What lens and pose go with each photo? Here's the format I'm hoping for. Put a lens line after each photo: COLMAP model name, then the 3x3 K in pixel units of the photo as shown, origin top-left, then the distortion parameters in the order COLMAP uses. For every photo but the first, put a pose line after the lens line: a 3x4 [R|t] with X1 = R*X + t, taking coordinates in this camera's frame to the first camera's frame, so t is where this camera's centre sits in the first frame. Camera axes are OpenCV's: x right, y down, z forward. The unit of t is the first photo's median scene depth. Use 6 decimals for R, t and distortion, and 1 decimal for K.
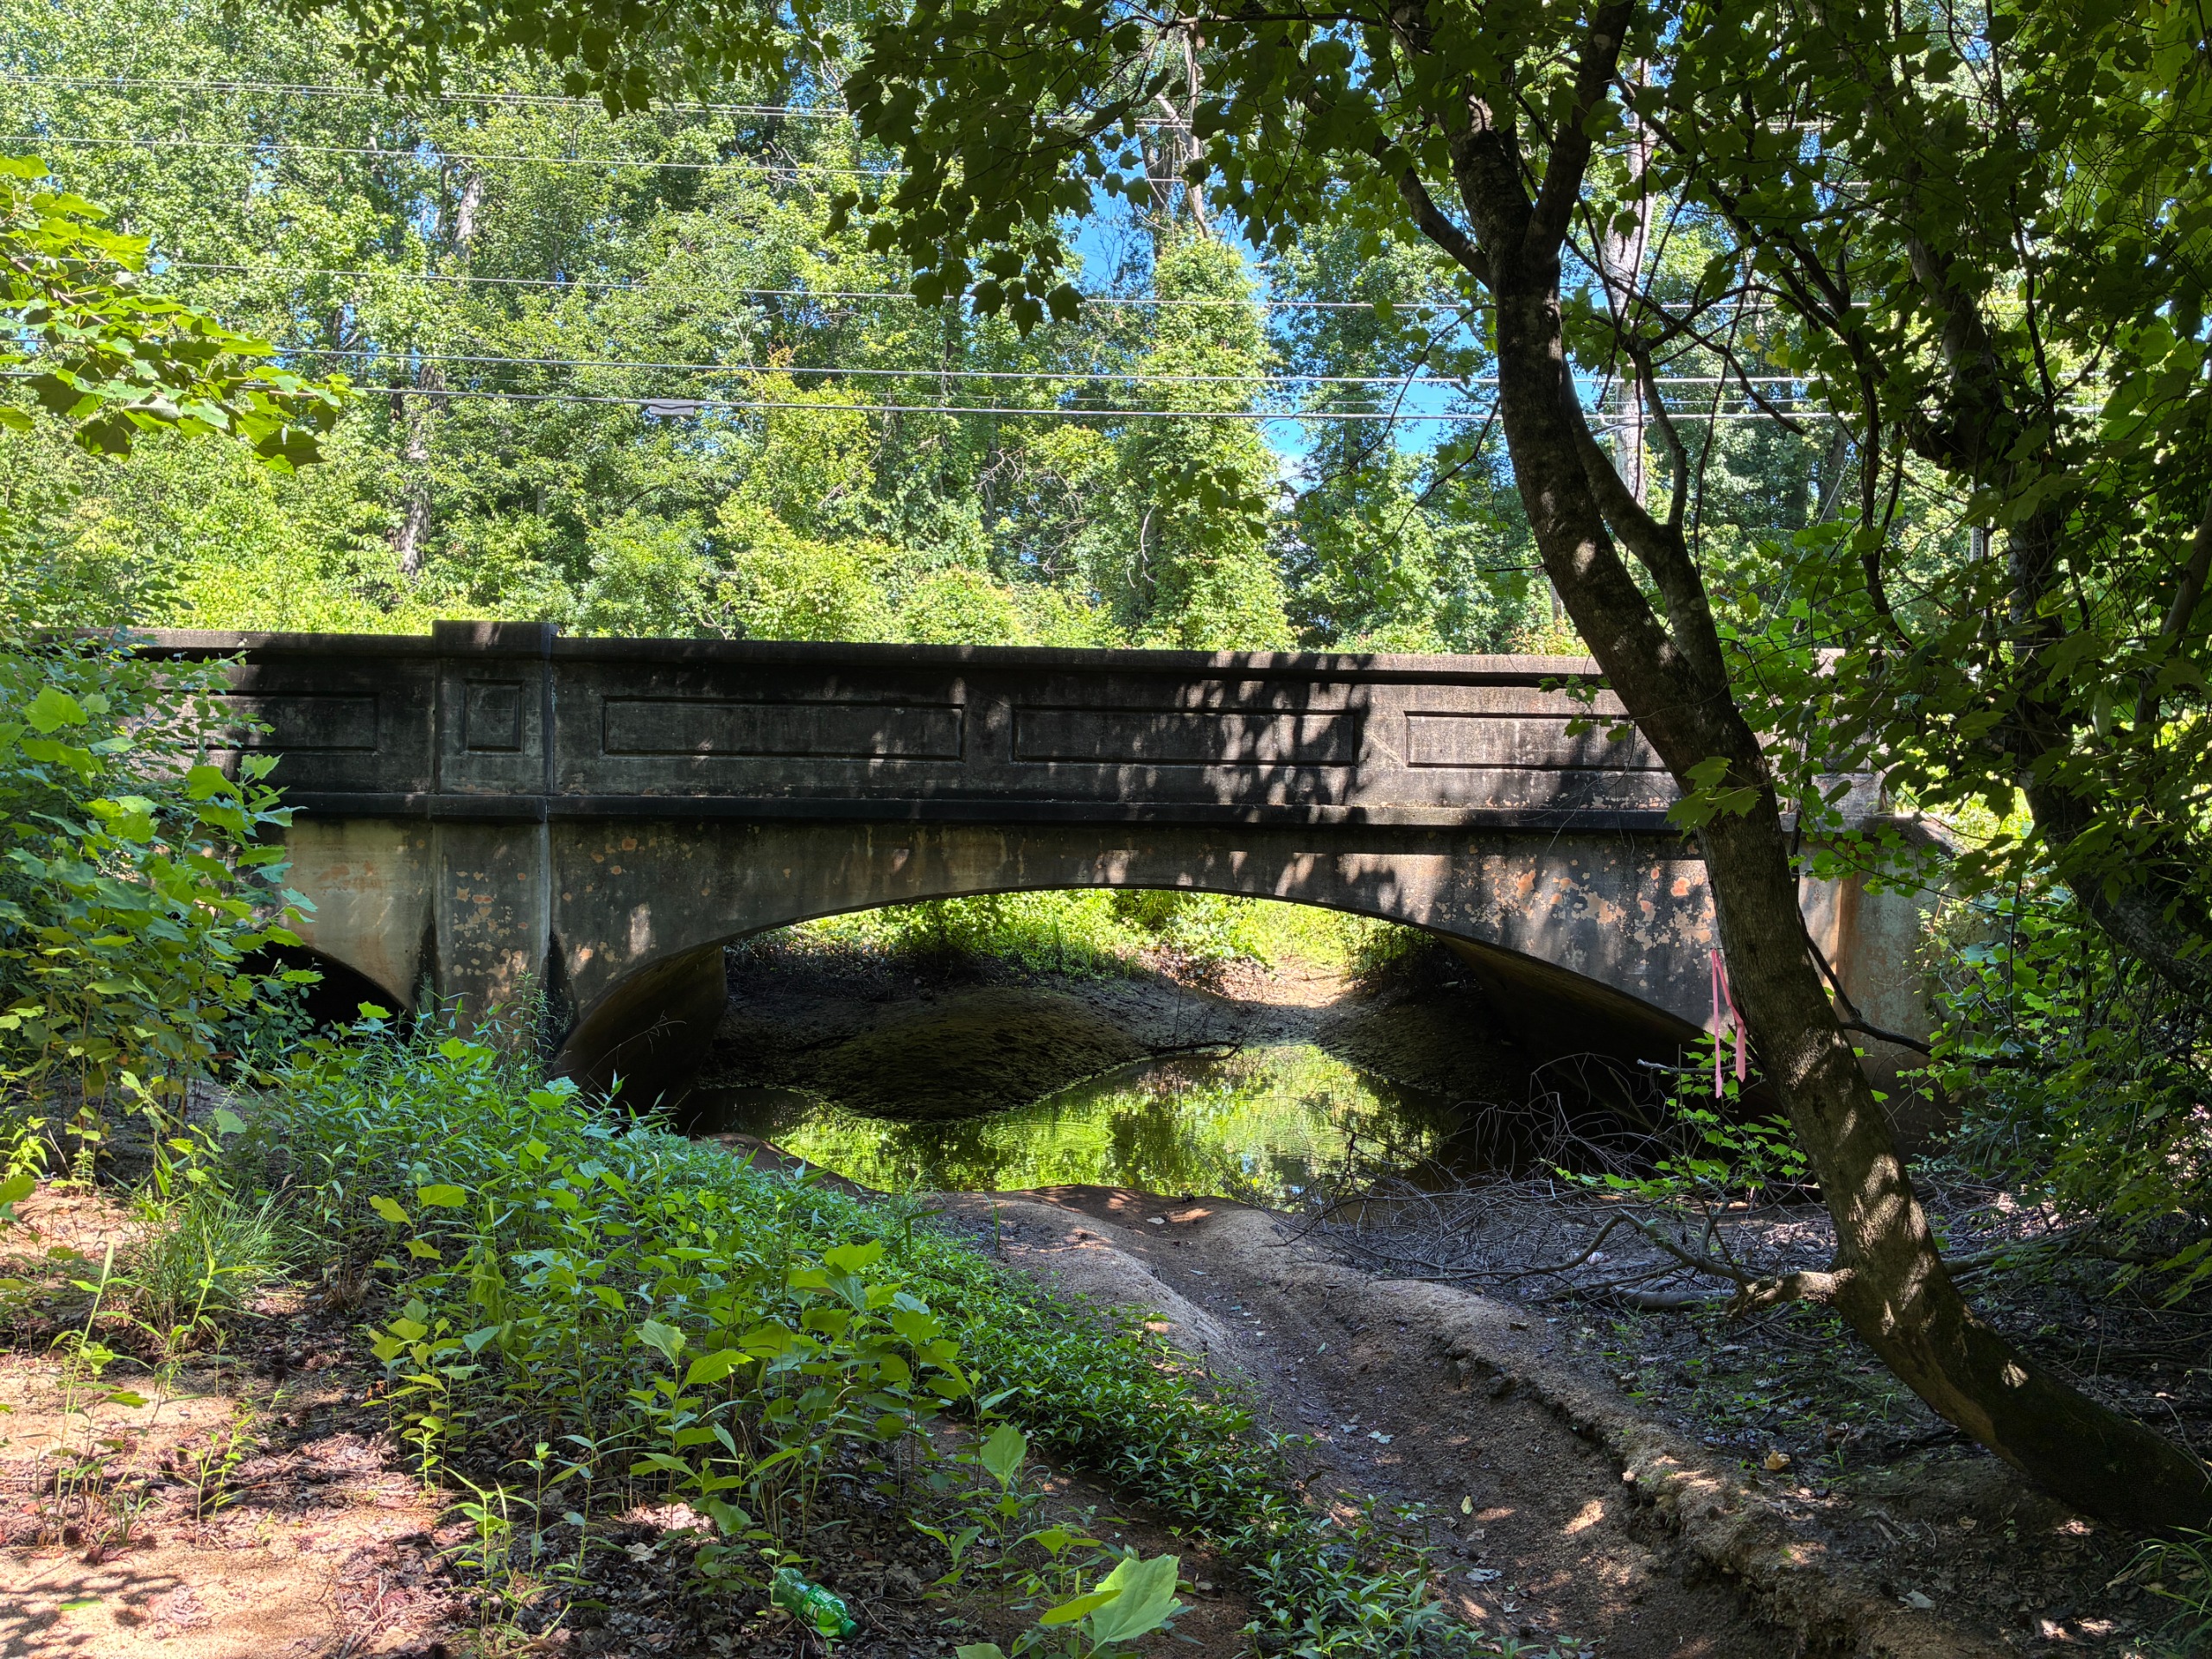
lens RADIAL K [[1664.2, 0, 1106.0], [0, 1664.2, 829.5], [0, 0, 1]] dist [0.005475, 0.002375]
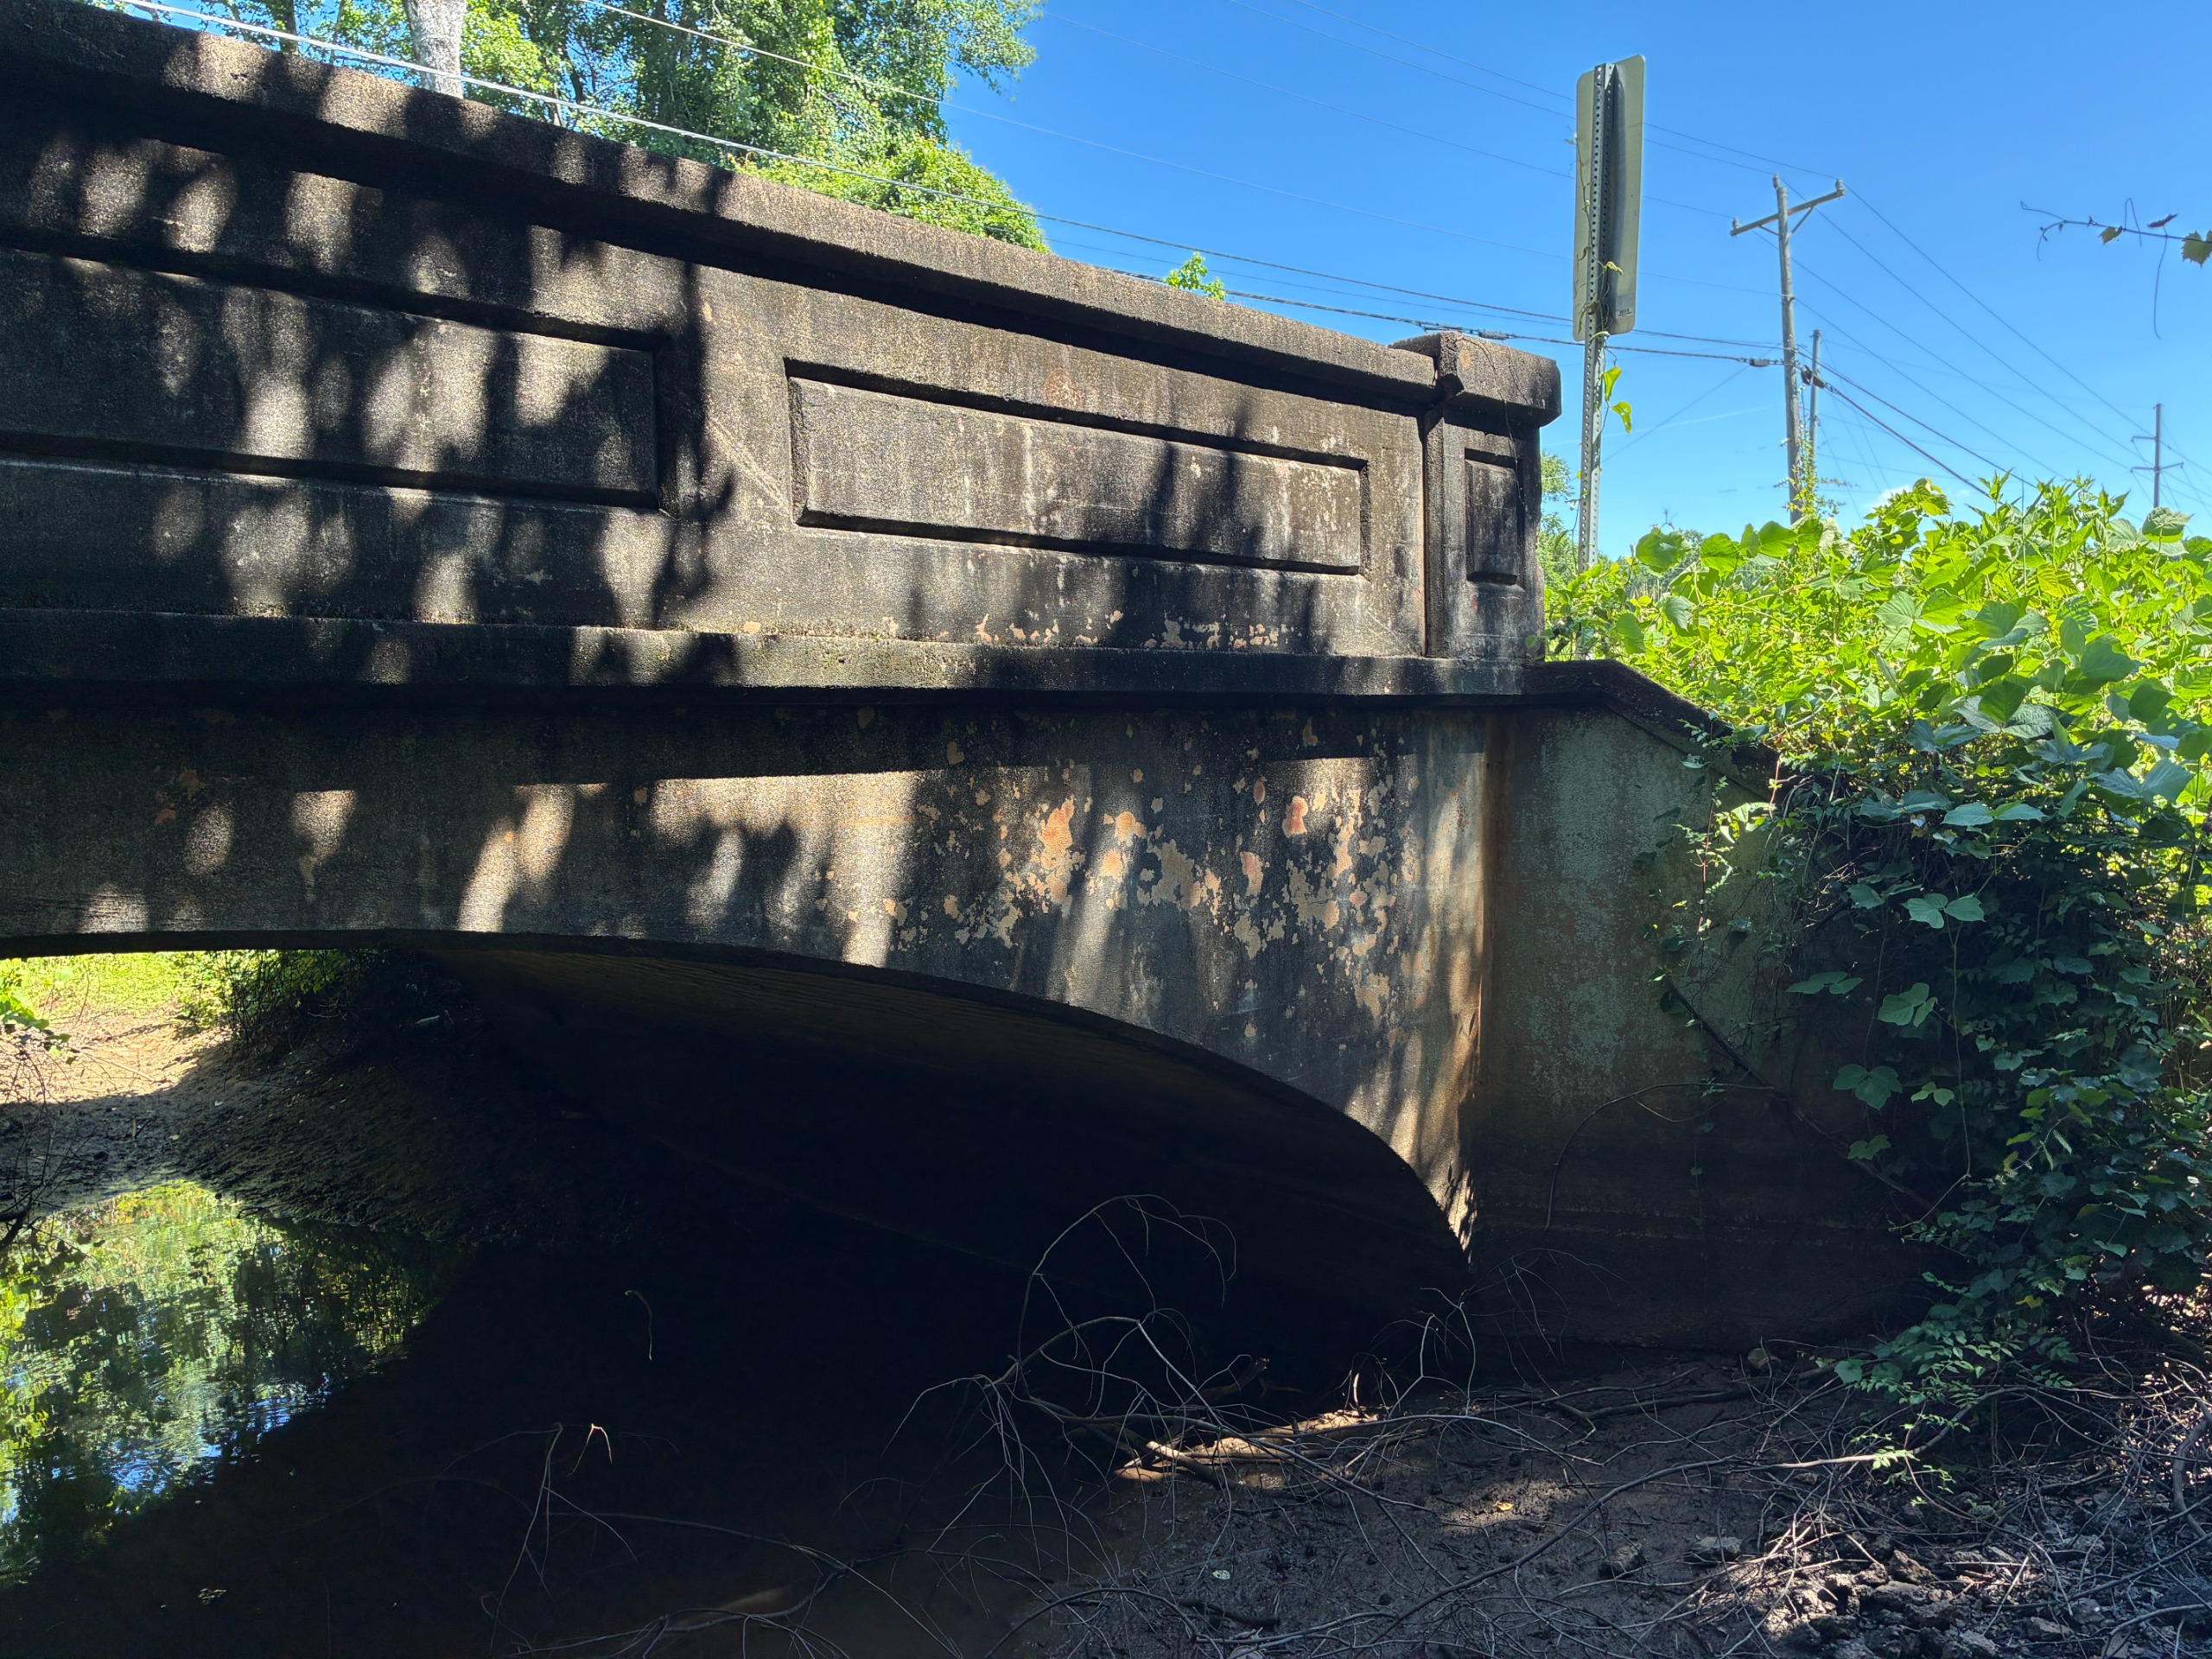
lens RADIAL K [[1664.2, 0, 1106.0], [0, 1664.2, 829.5], [0, 0, 1]] dist [0.005475, 0.002375]
pose [[0.705243, -0.068727, 0.705627, -0.025588], [0.028191, 0.997222, 0.068952, 0.004144], [-0.708405, -0.028735, 0.705221, 0.708109]]
